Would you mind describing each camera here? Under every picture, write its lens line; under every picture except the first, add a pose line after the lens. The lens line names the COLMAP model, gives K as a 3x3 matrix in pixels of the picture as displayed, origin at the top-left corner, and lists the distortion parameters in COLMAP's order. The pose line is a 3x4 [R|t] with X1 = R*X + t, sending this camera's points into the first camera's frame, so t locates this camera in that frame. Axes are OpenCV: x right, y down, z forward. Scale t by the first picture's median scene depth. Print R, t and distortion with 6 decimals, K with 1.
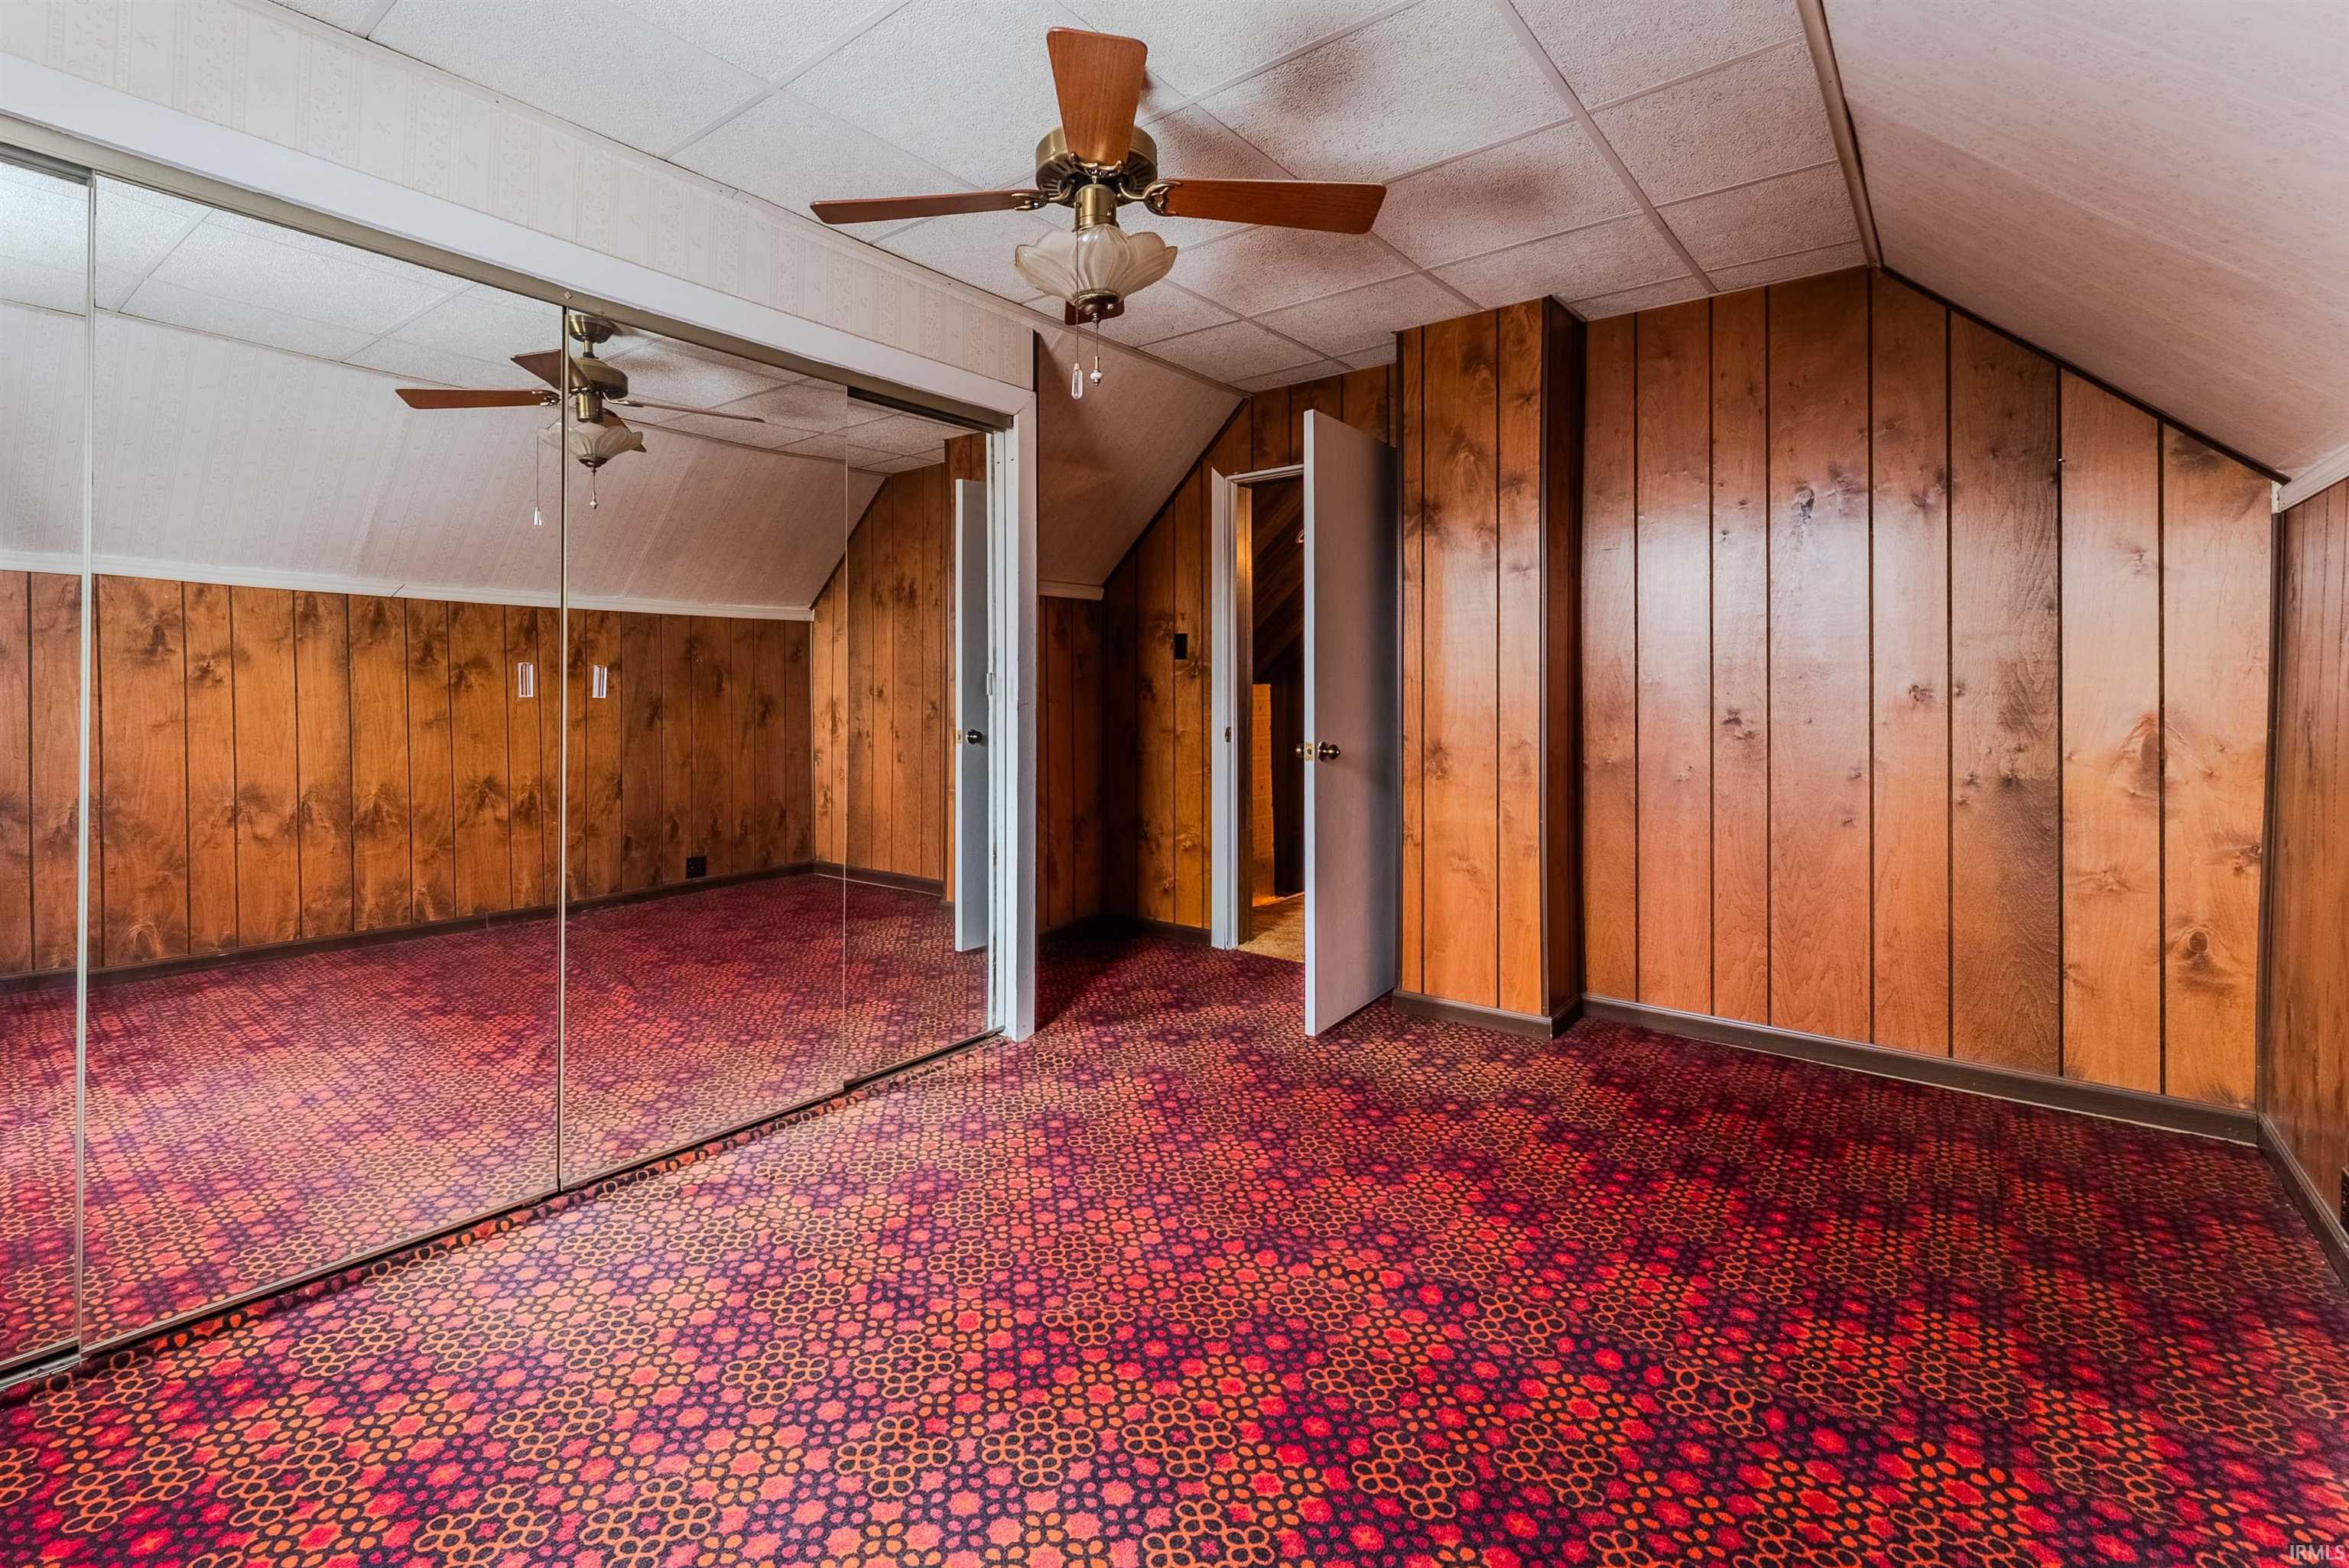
lens RADIAL K [[1047.5, 0, 1035.6], [0, 1047.5, 689.7], [0, 0, 1]] dist [-0.000427, -0.000173]
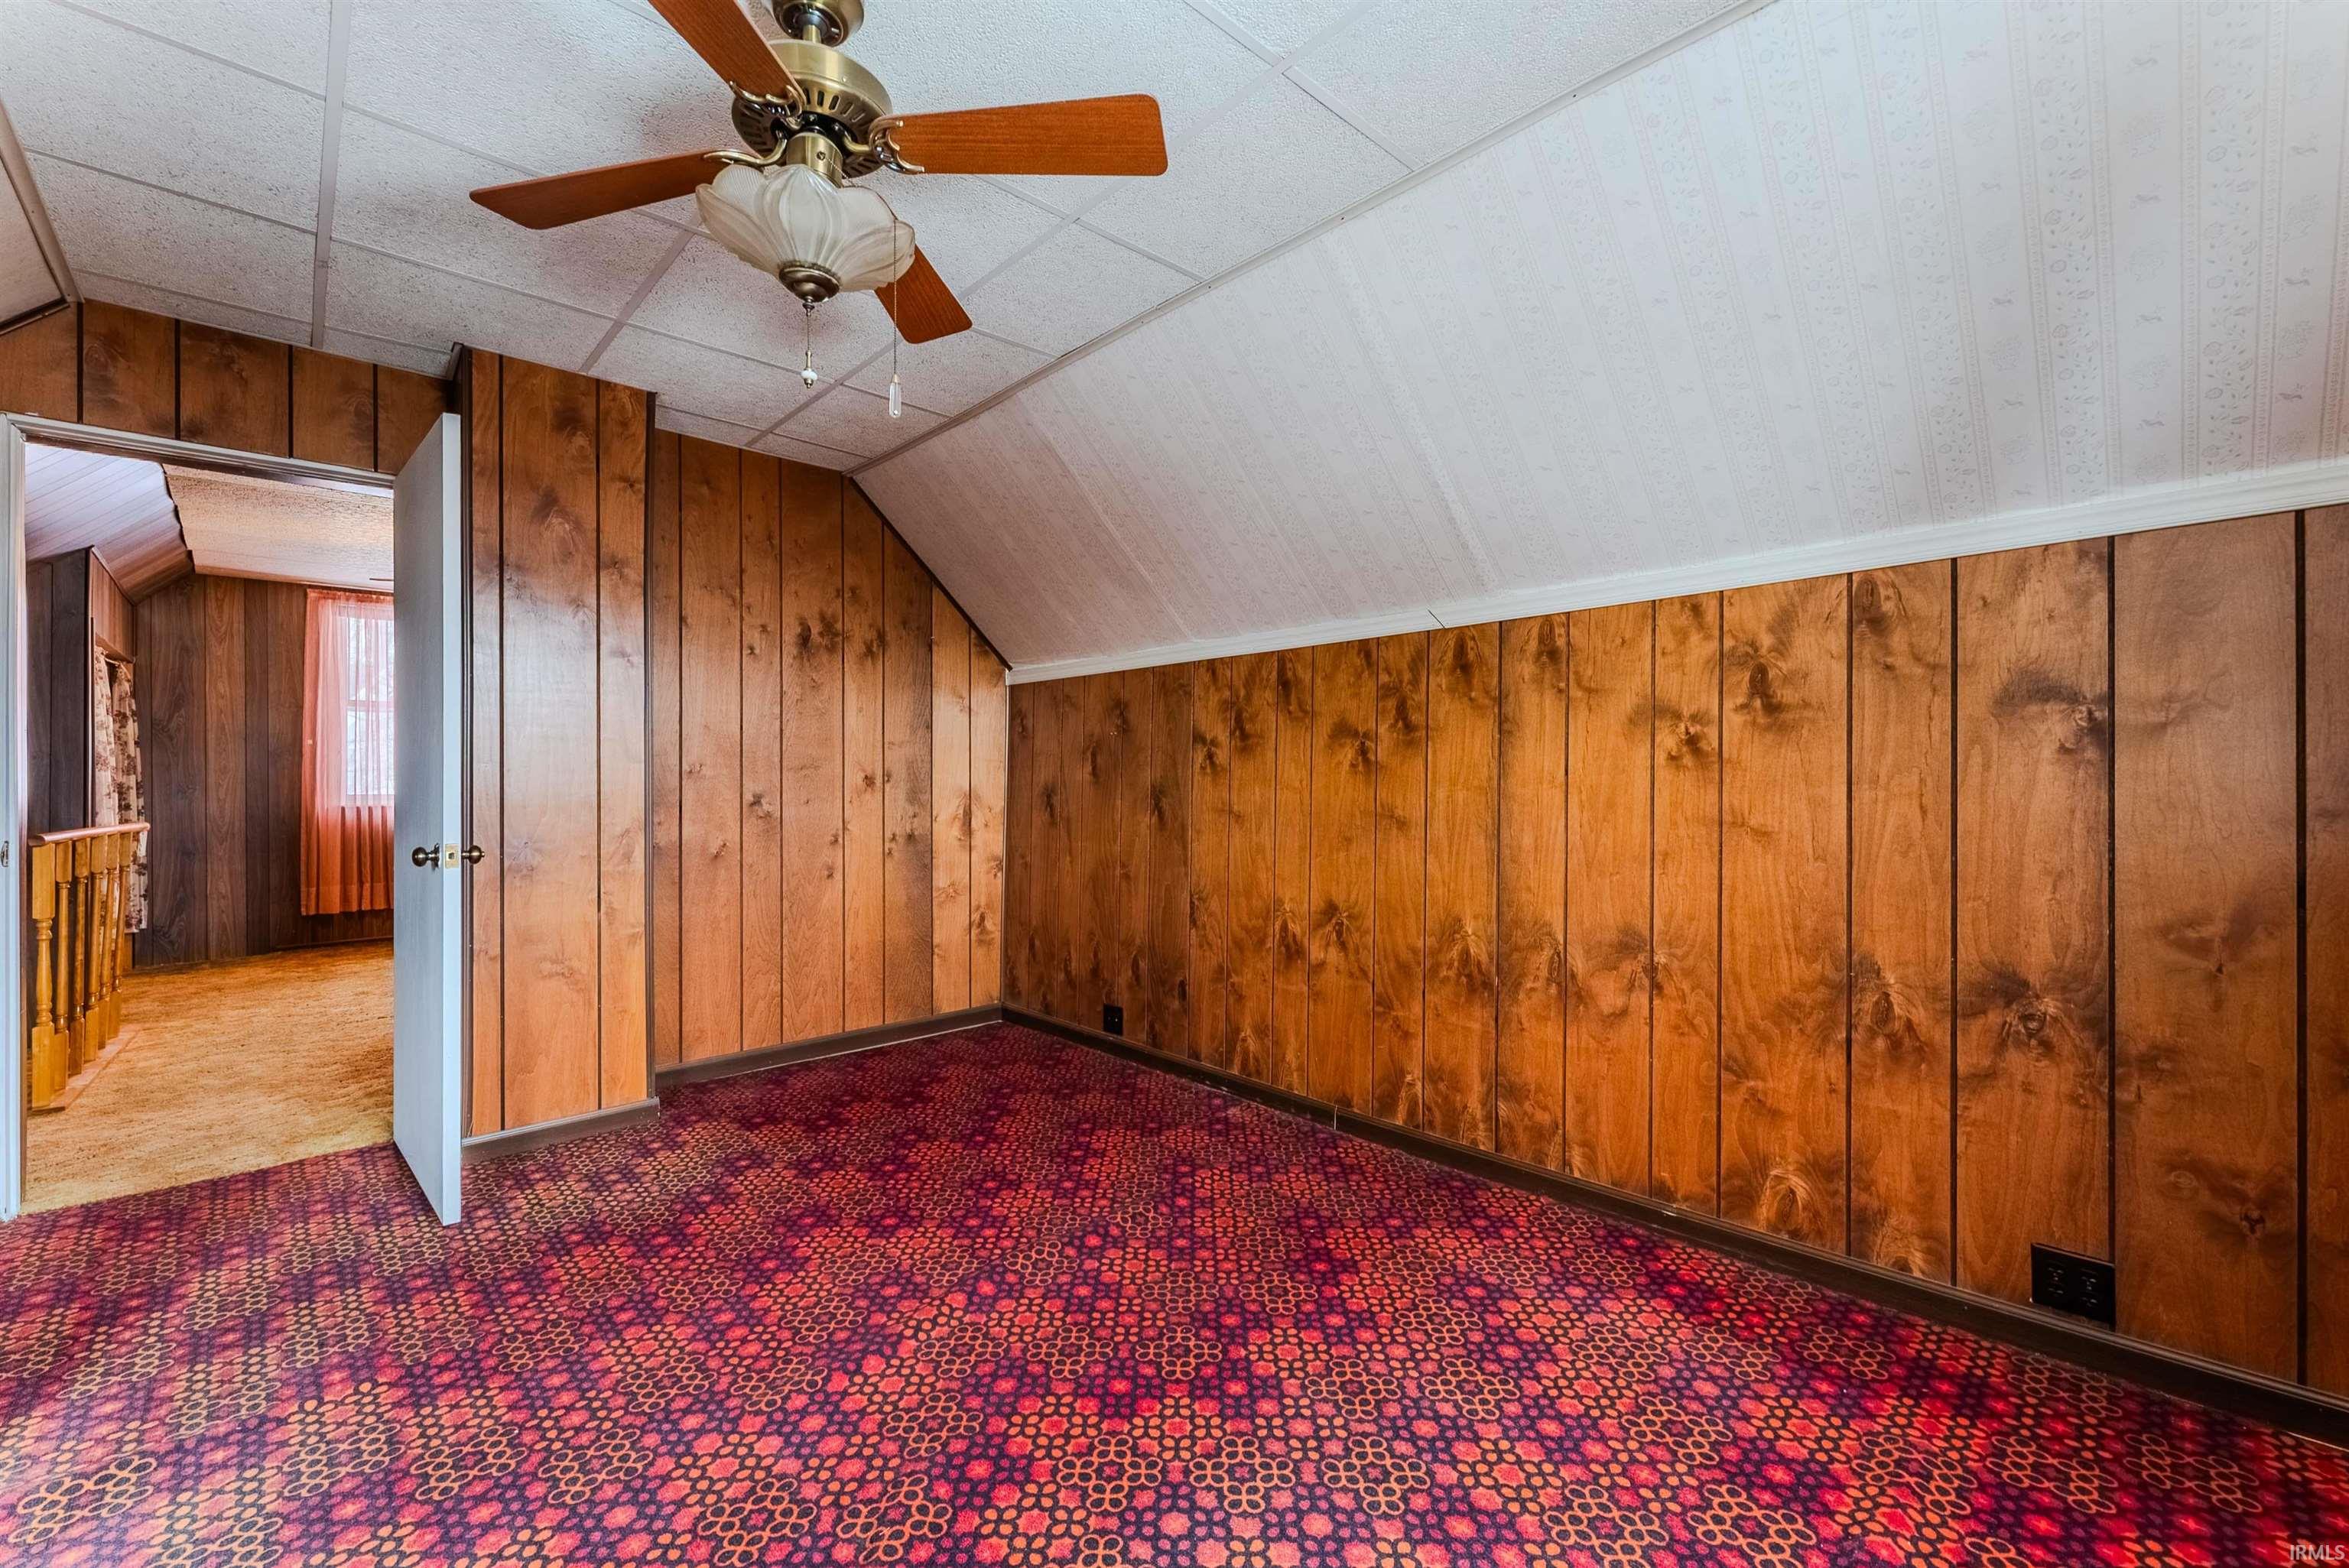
lens RADIAL K [[963.5, 0, 1174.5], [0, 963.5, 784.0], [0, 0, 1]] dist [0.002891, 0.000146]
pose [[0.086318, -0.001345, 0.996267, -0.498005], [0.002579, 0.999996, 0.001126, 0.008605], [-0.996264, 0.002472, 0.086321, 0.508216]]
